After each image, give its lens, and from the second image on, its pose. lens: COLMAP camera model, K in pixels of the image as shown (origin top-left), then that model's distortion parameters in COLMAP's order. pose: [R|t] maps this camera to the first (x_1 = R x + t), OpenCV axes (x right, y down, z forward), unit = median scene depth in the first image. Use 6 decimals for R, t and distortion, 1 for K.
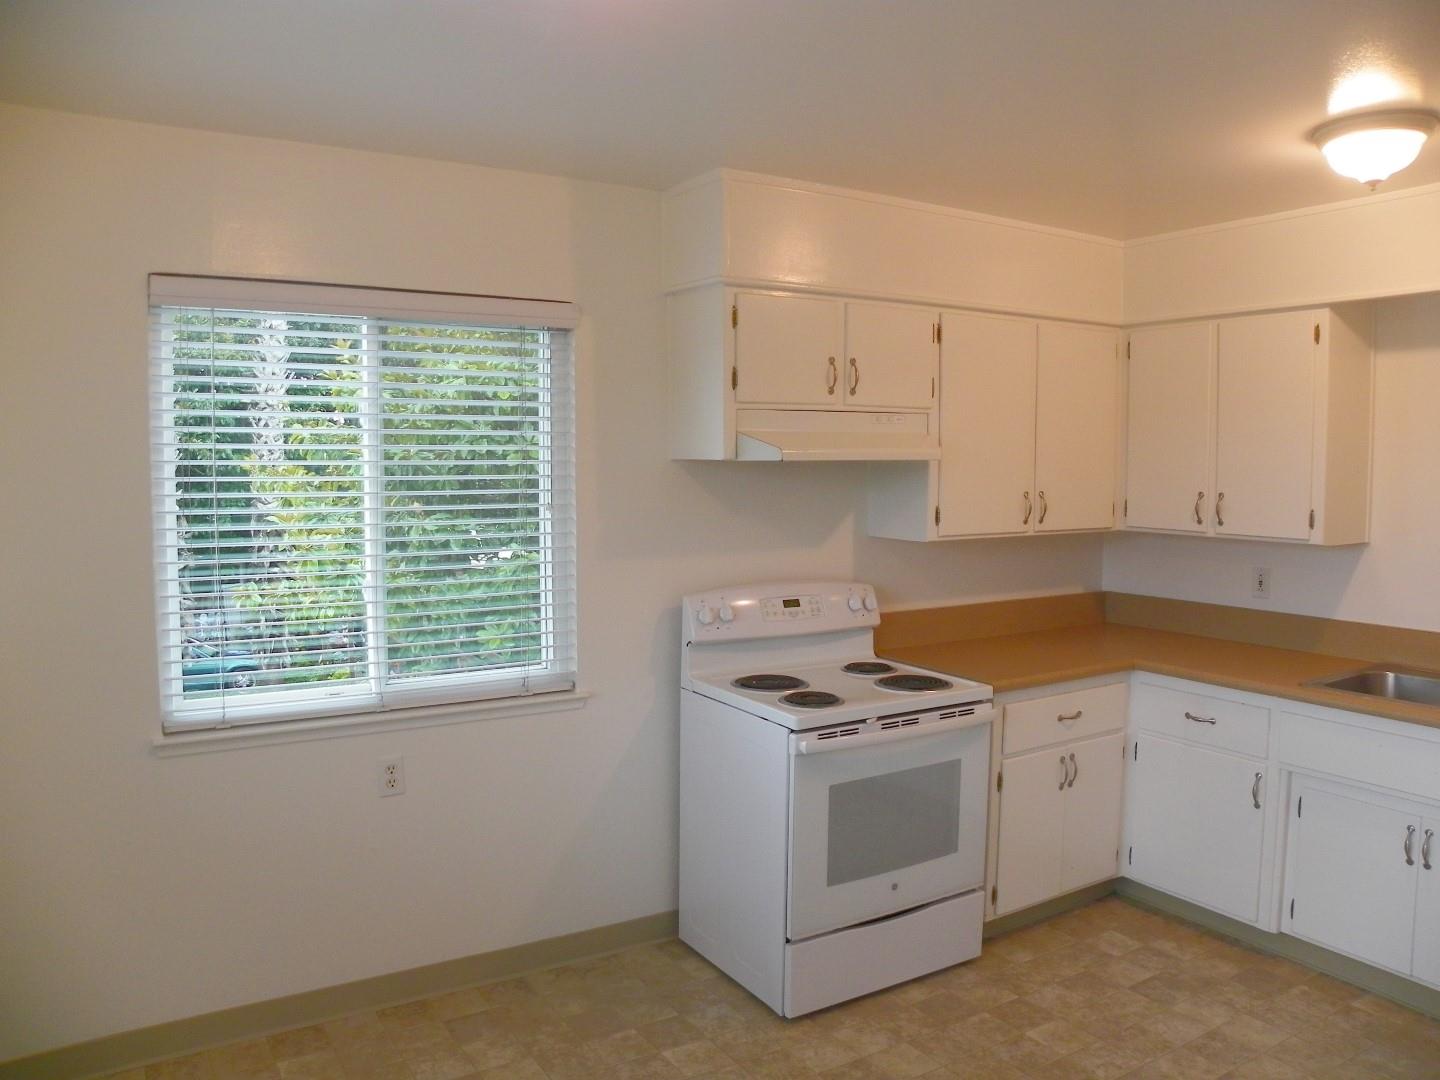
lens RADIAL K [[1071.2, 0, 720.0], [0, 1071.2, 540.0], [0, 0, 1]] dist [-0.102148, 0.000380]
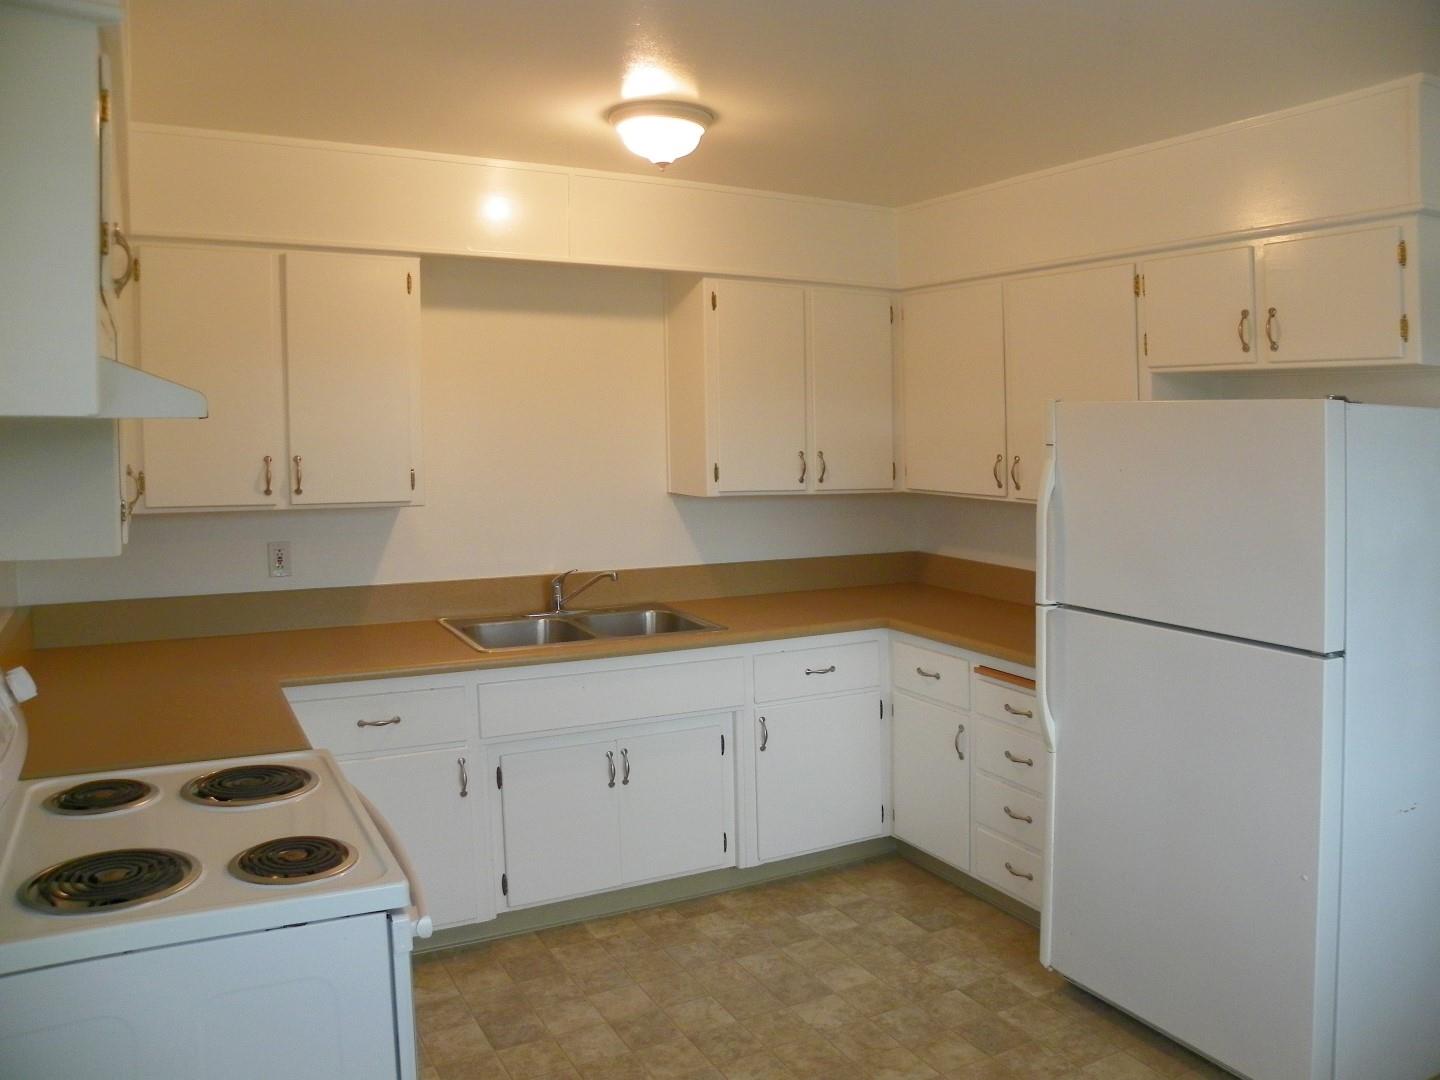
lens RADIAL K [[1110.2, 0, 718.7], [0, 1110.2, 441.8], [0, 0, 1]] dist [-0.059701, 0.004317]
pose [[0.059242, -0.019379, 0.998056, -0.497771], [0.068442, 0.997538, 0.015306, -0.060957], [-0.995895, 0.067403, 0.060423, 0.795340]]
